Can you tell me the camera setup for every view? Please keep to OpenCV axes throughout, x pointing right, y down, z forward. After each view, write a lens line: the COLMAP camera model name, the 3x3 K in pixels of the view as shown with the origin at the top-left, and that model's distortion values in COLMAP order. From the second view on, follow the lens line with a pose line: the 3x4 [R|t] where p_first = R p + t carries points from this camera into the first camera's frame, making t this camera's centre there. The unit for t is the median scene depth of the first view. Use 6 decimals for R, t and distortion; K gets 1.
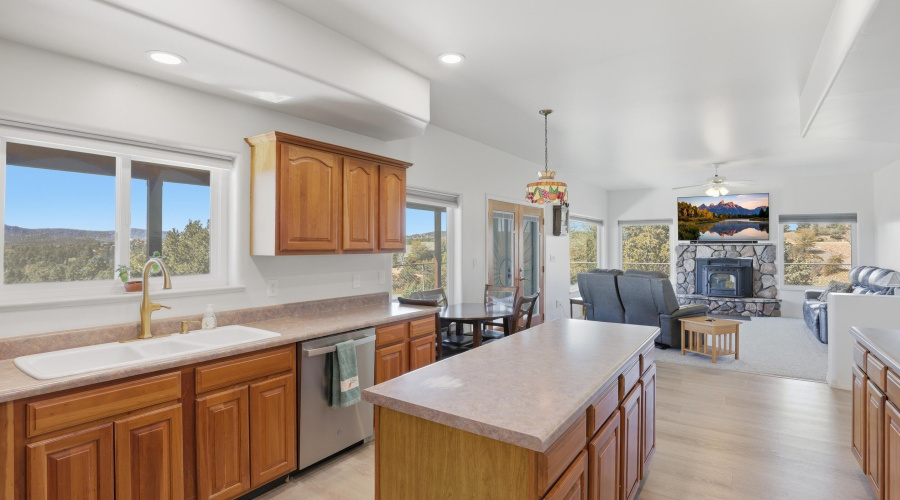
lens RADIAL K [[426.6, 0, 458.3], [0, 426.6, 238.0], [0, 0, 1]] dist [-0.027224, 0.004352]
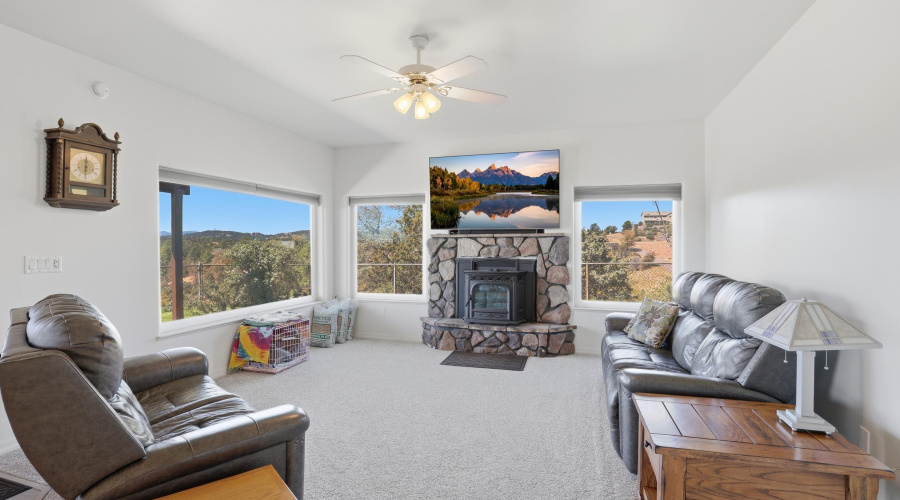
lens RADIAL K [[426.6, 0, 450.1], [0, 426.6, 249.9], [0, 0, 1]] dist [-0.027224, 0.004352]
pose [[0.957041, -0.005194, 0.289905, 0.395836], [-0.003131, 0.999596, 0.028245, 0.019072], [-0.289935, -0.027939, 0.956639, 0.443287]]
